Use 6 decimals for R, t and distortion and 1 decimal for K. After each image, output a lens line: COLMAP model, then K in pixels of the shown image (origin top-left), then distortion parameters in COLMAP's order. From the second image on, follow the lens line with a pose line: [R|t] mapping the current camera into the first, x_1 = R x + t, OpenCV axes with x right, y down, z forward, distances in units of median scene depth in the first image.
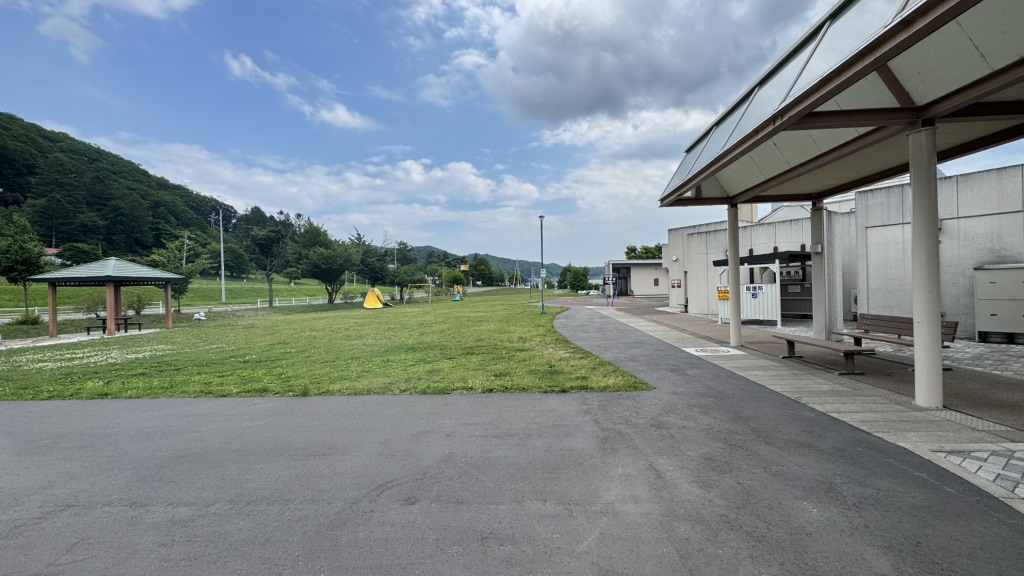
lens RADIAL K [[405.1, 0, 513.3], [0, 405.1, 285.5], [0, 0, 1]] dist [-0.002133, -0.000277]
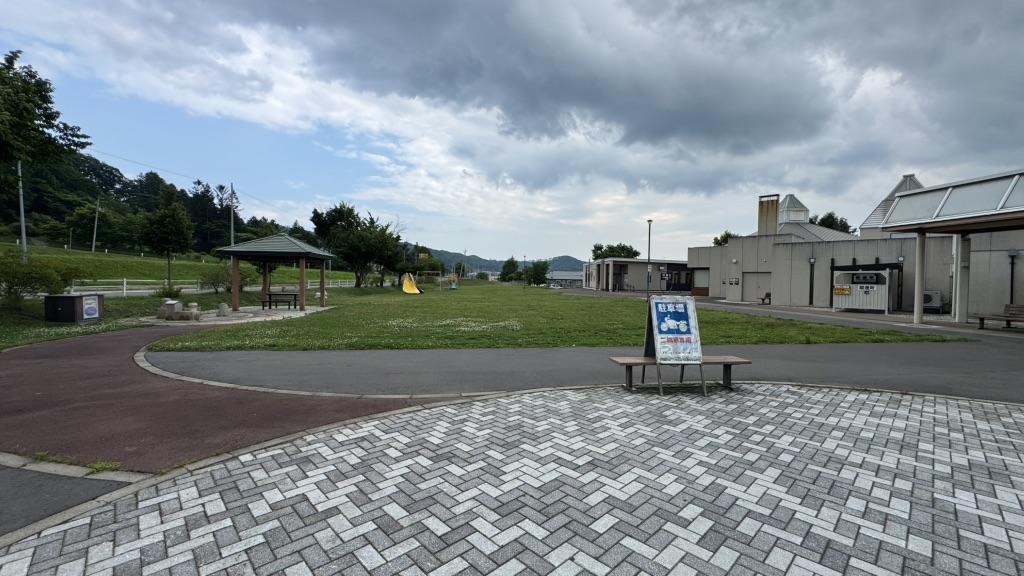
lens RADIAL K [[408.8, 0, 512.1], [0, 408.8, 285.2], [0, 0, 1]] dist [-0.001022, -0.000281]
pose [[0.979335, 0.037747, 0.198691, -0.266020], [-0.041415, 0.999039, 0.014336, 0.008745], [-0.197959, -0.022269, 0.979957, -0.047808]]
